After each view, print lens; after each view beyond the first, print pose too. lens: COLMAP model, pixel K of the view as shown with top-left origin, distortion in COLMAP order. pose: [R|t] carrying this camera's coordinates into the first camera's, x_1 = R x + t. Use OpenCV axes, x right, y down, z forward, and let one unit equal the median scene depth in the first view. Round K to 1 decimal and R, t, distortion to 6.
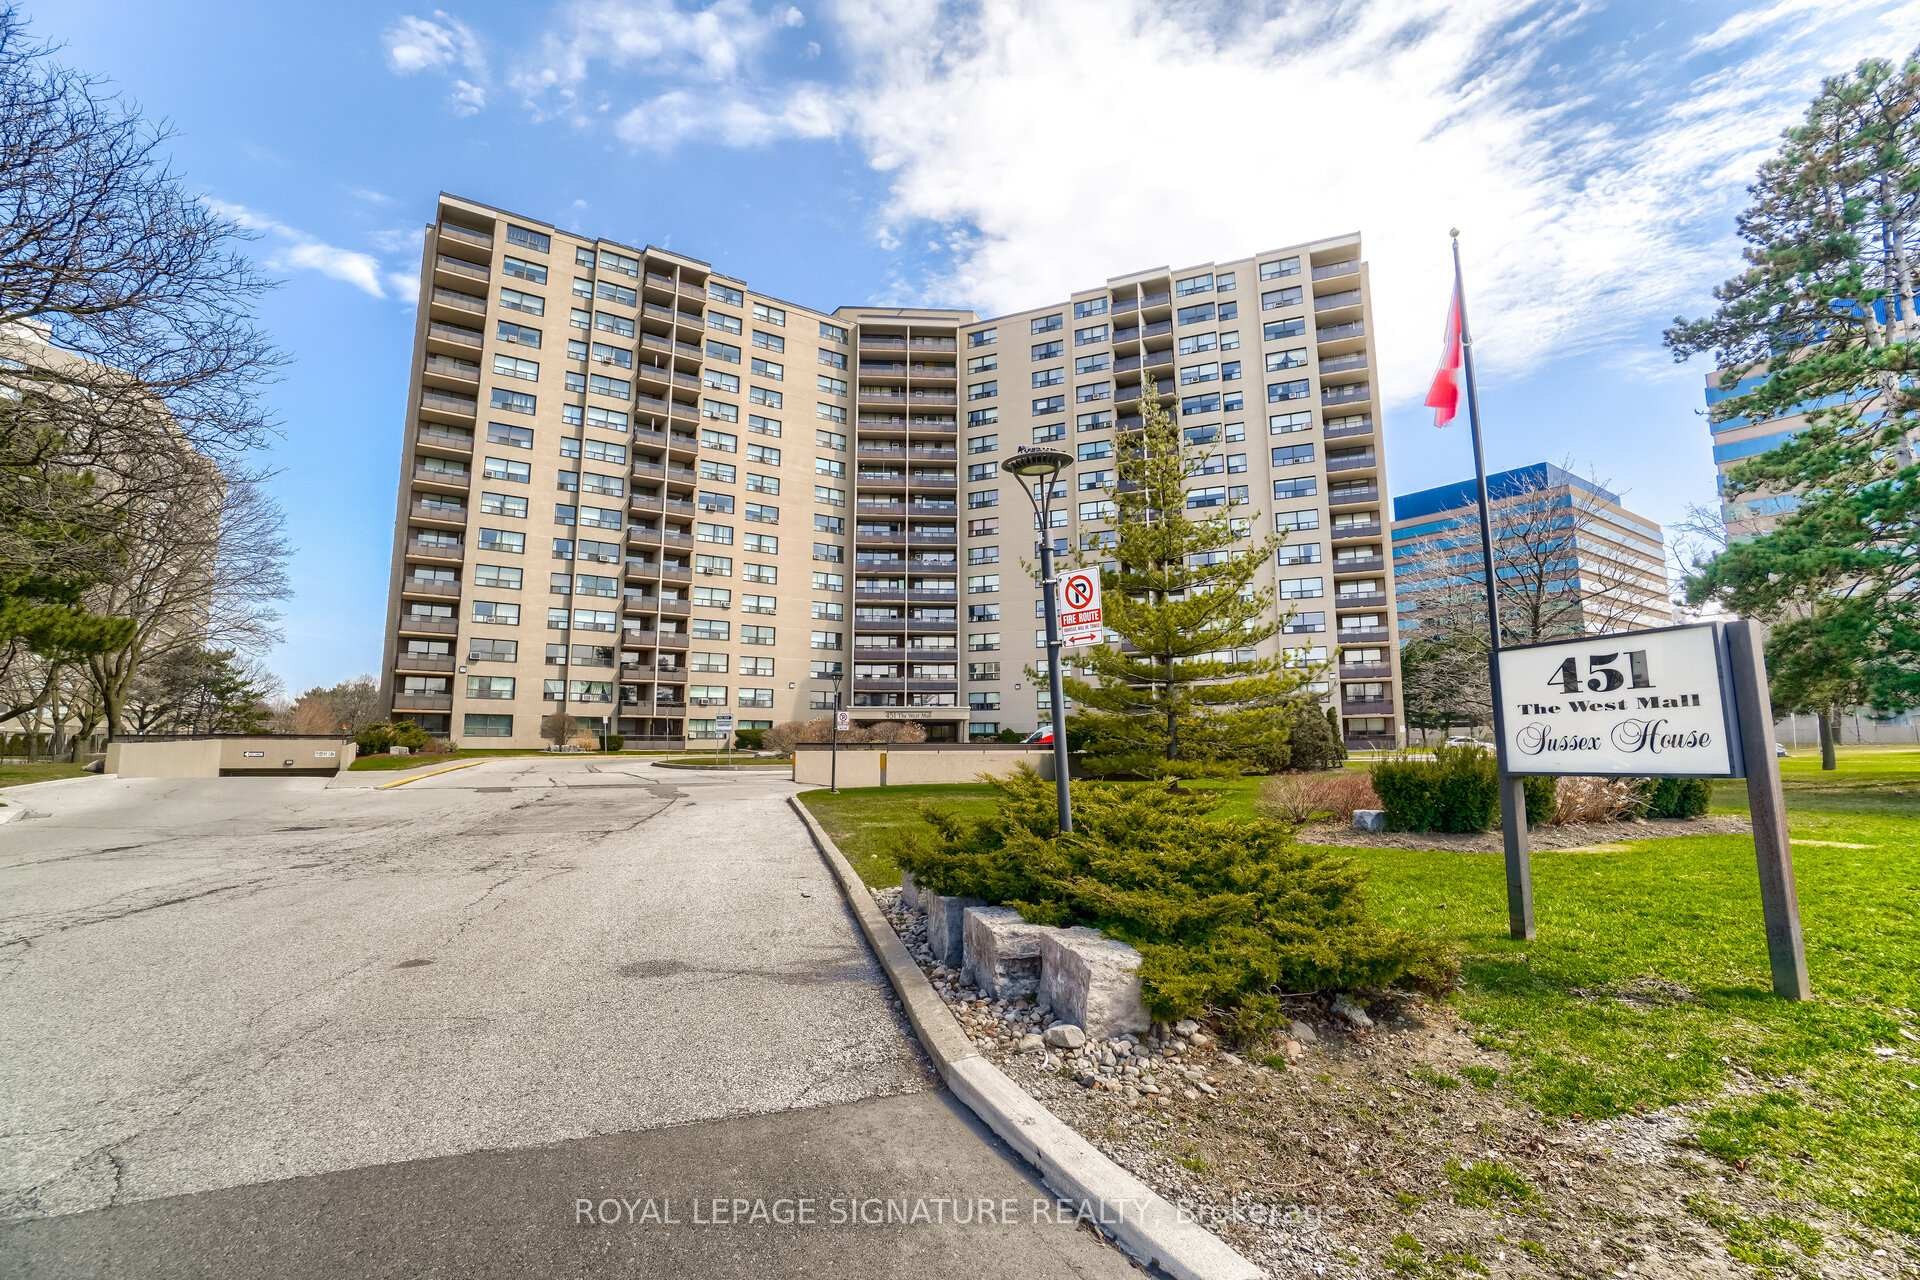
lens RADIAL K [[816.6, 0, 945.9], [0, 816.6, 630.7], [0, 0, 1]] dist [0.004045, -0.005212]
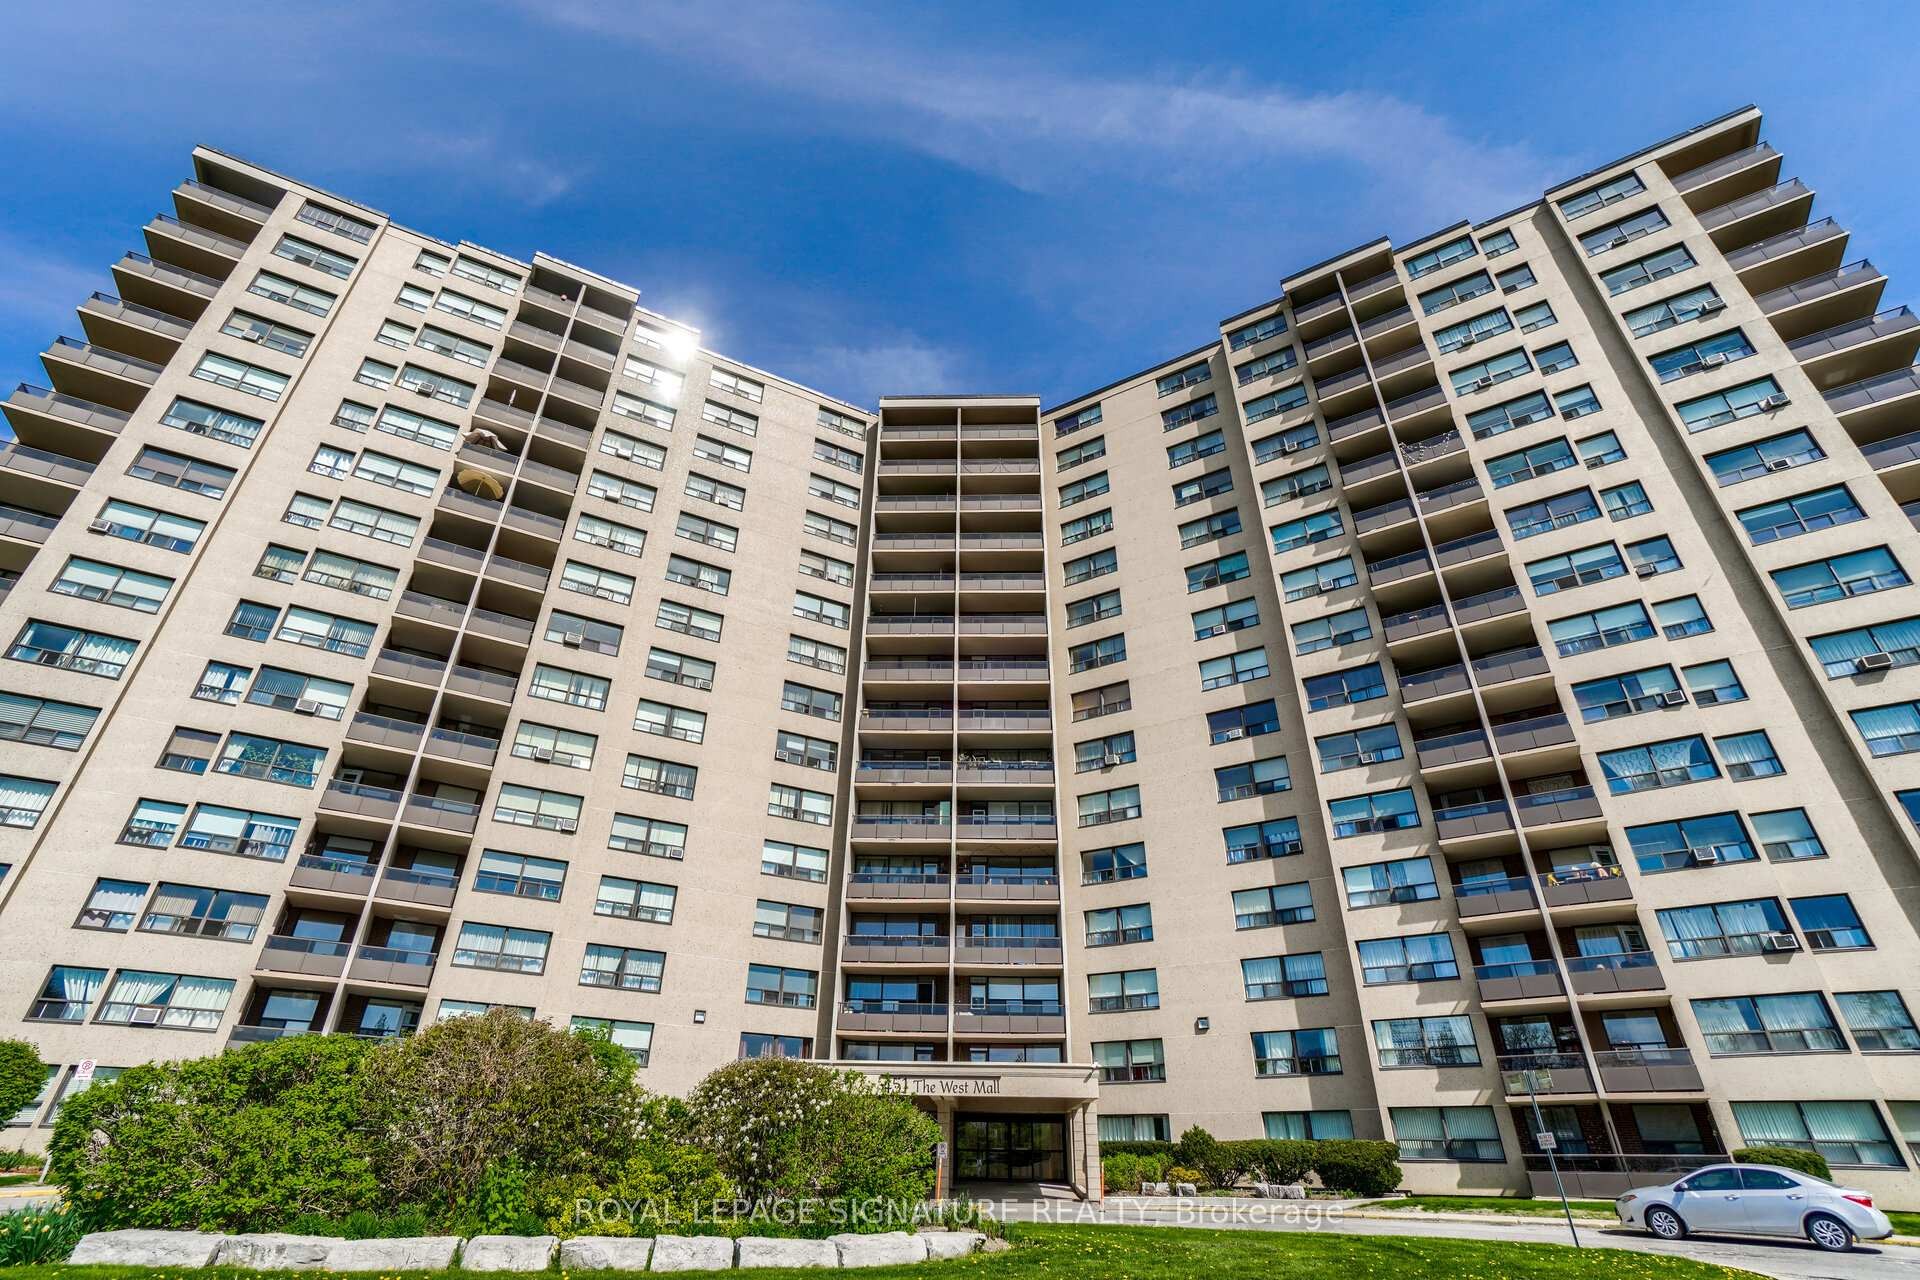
lens RADIAL K [[816.6, 0, 945.9], [0, 816.6, 630.7], [0, 0, 1]] dist [0.004045, -0.005212]
pose [[0.991484, -0.044617, -0.122350, 0.015984], [-0.007460, 0.918482, -0.395392, 0.052454], [0.130018, 0.392938, 0.910327, 0.531346]]
